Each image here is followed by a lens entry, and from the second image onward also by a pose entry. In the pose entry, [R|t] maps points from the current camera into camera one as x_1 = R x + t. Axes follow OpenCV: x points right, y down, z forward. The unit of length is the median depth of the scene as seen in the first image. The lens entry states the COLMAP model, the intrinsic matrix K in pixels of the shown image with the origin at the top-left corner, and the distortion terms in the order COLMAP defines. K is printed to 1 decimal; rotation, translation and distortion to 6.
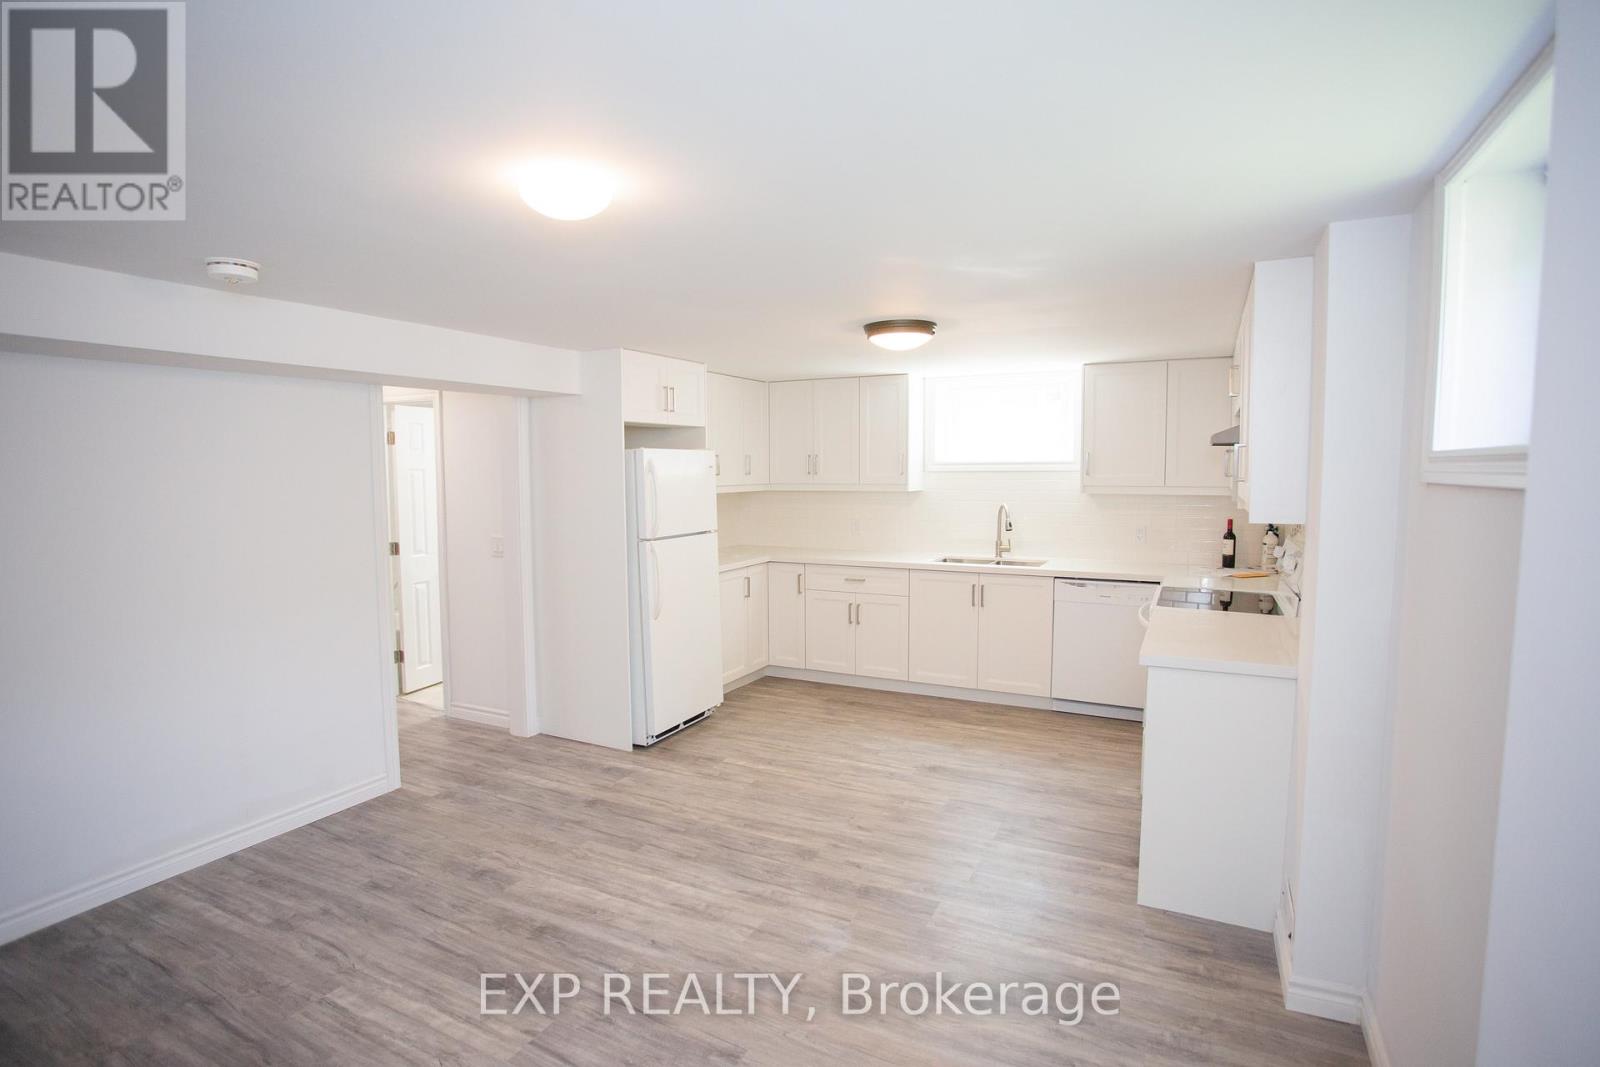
lens RADIAL K [[815.1, 0, 800.0], [0, 815.1, 533.5], [0, 0, 1]] dist [-0.090130, 0.052735]
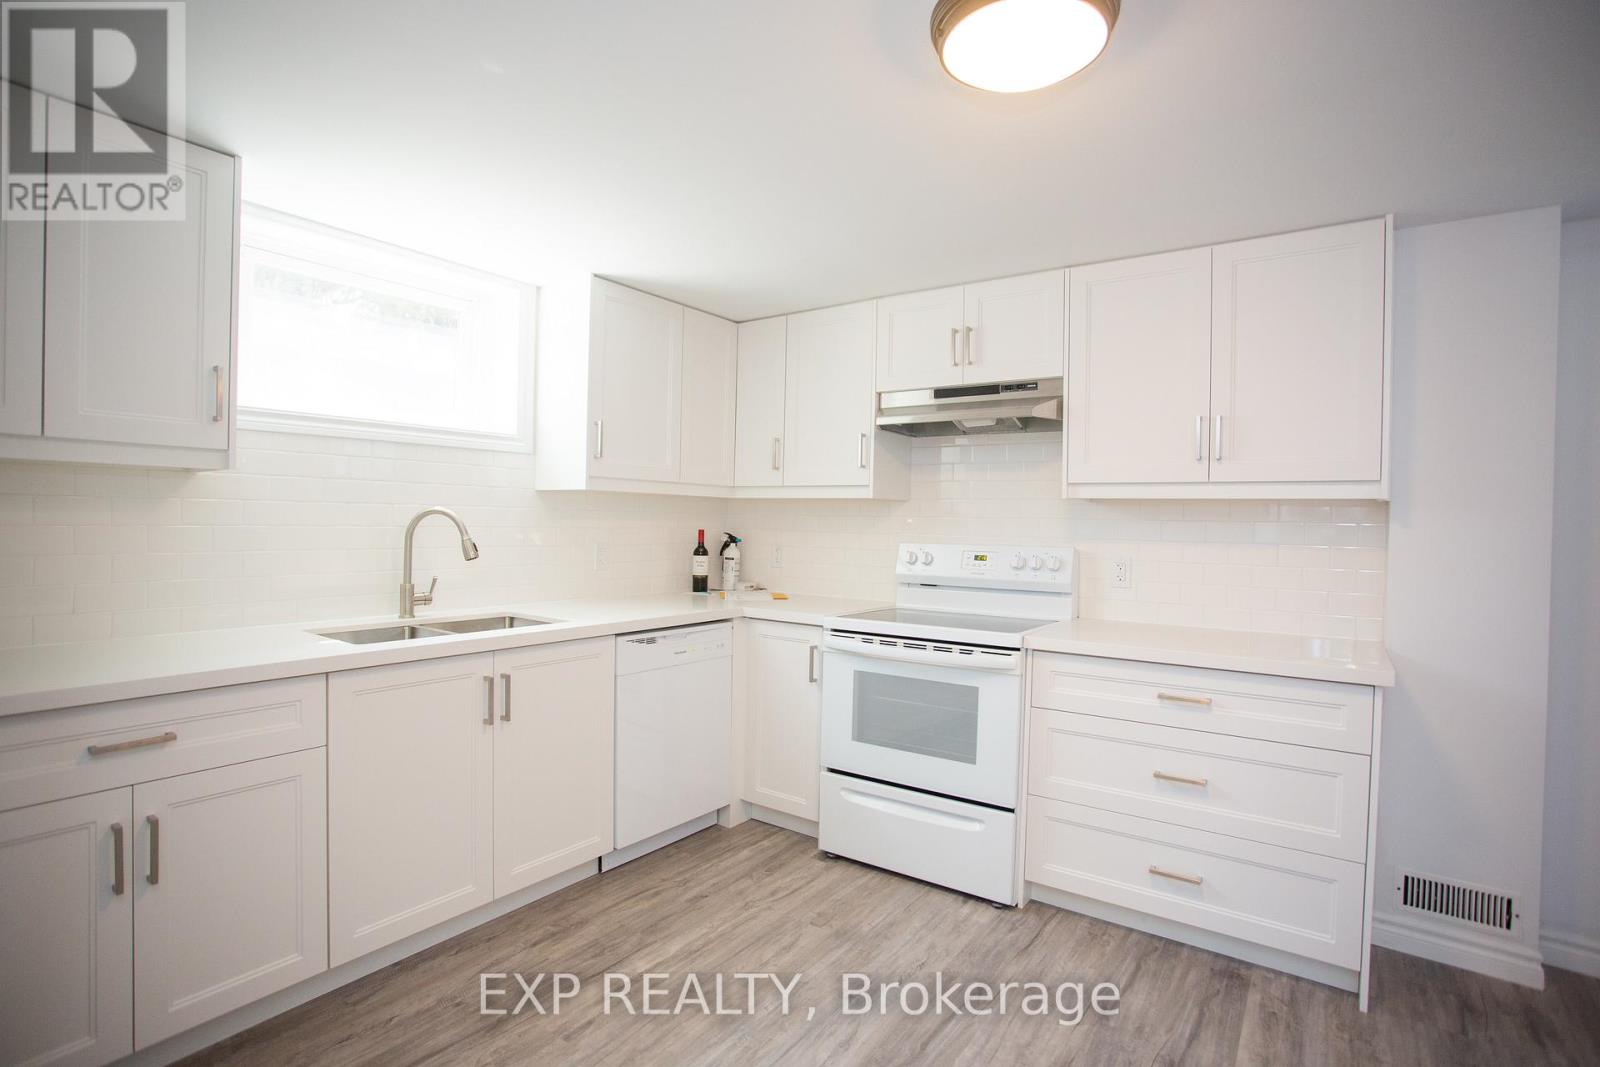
lens RADIAL K [[777.1, 0, 801.6], [0, 777.1, 530.1], [0, 0, 1]] dist [-0.076086, 0.034874]
pose [[0.151616, -0.003624, 0.988433, -0.209623], [0.061599, 0.998084, -0.005789, -0.007483], [-0.986518, 0.061764, 0.151549, 0.851627]]
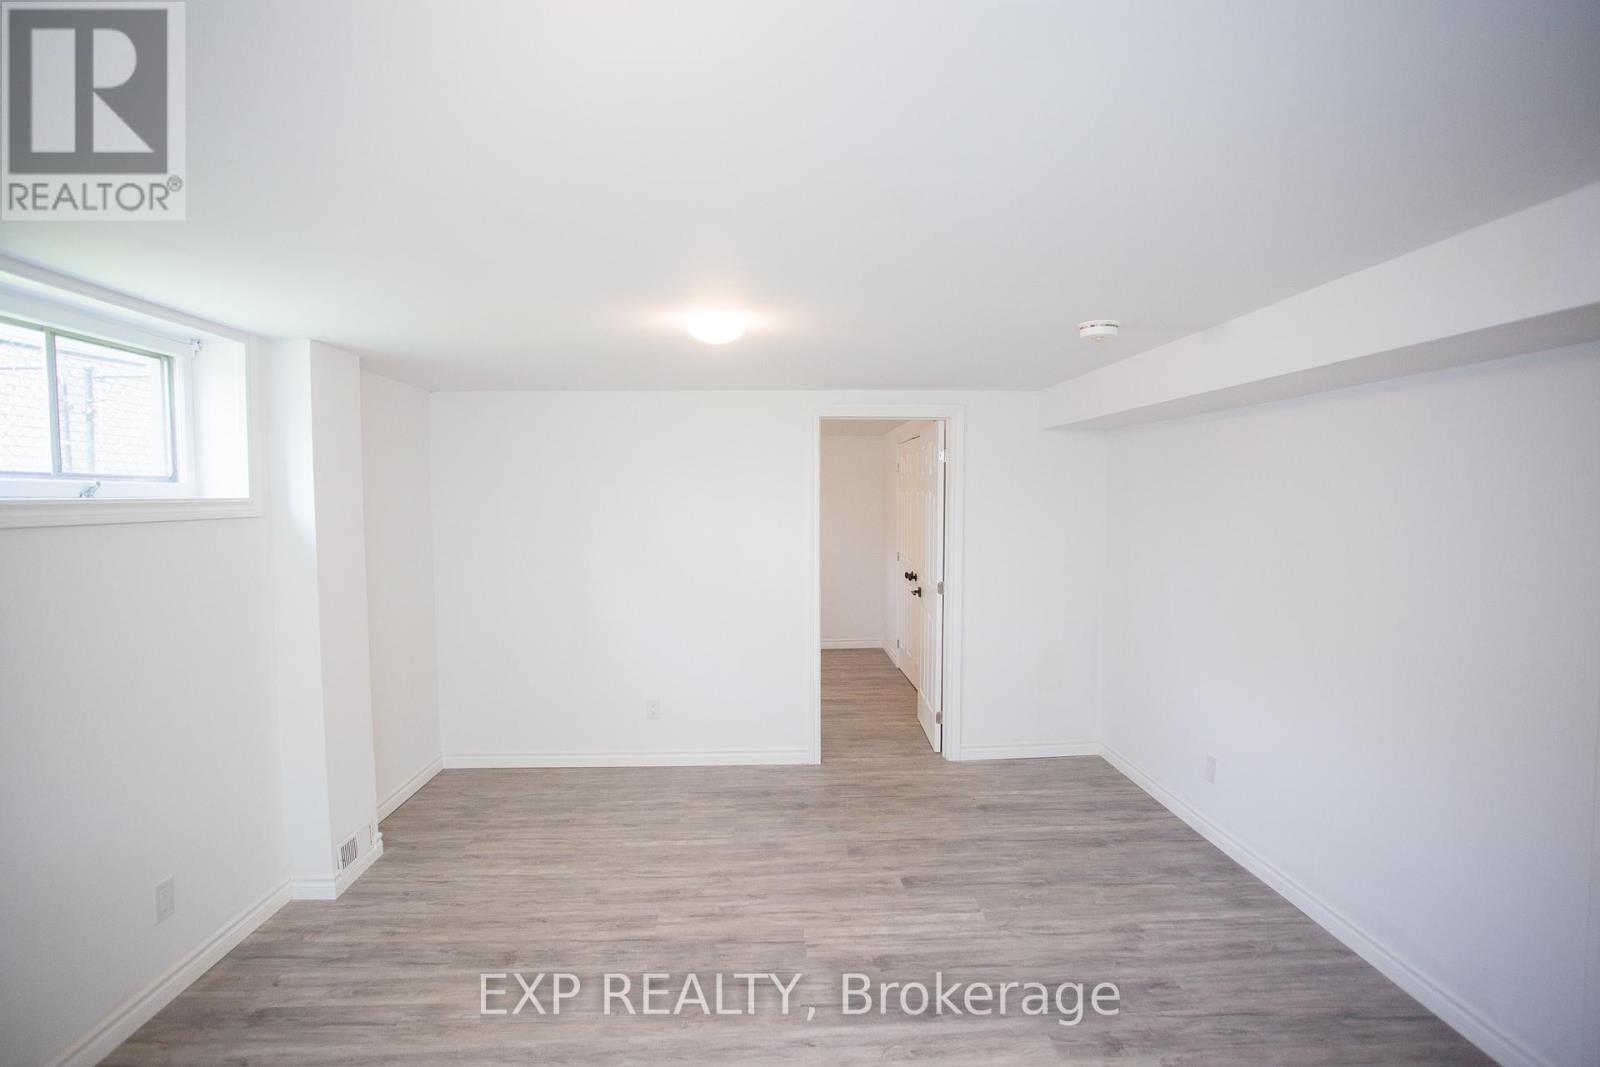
lens RADIAL K [[777.1, 0, 801.6], [0, 777.1, 530.1], [0, 0, 1]] dist [-0.076086, 0.034874]
pose [[-0.873795, 0.032316, -0.485220, 0.117049], [-0.029426, 0.992447, 0.119089, -0.083847], [0.485404, 0.118338, -0.866244, 0.935652]]
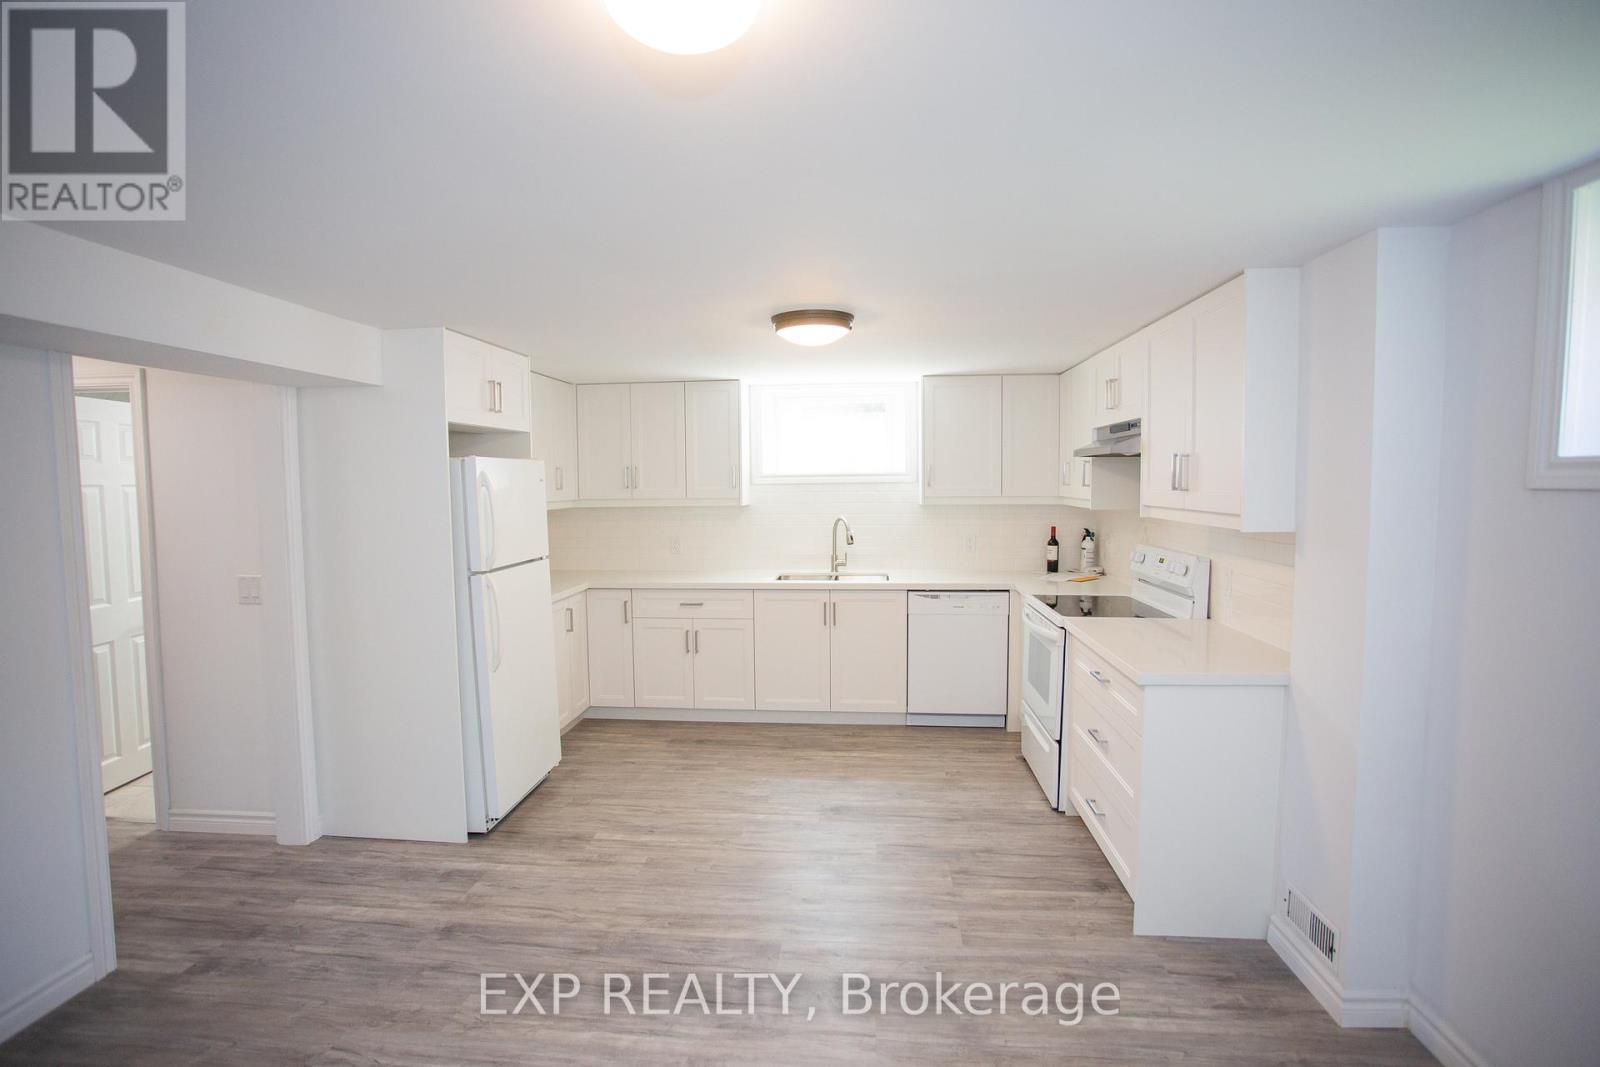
lens RADIAL K [[777.1, 0, 801.6], [0, 777.1, 530.1], [0, 0, 1]] dist [-0.076086, 0.034874]
pose [[0.929455, -0.027435, 0.367913, -0.163228], [0.034707, 0.999311, -0.013162, -0.012197], [-0.367298, 0.025003, 0.929767, 0.180295]]
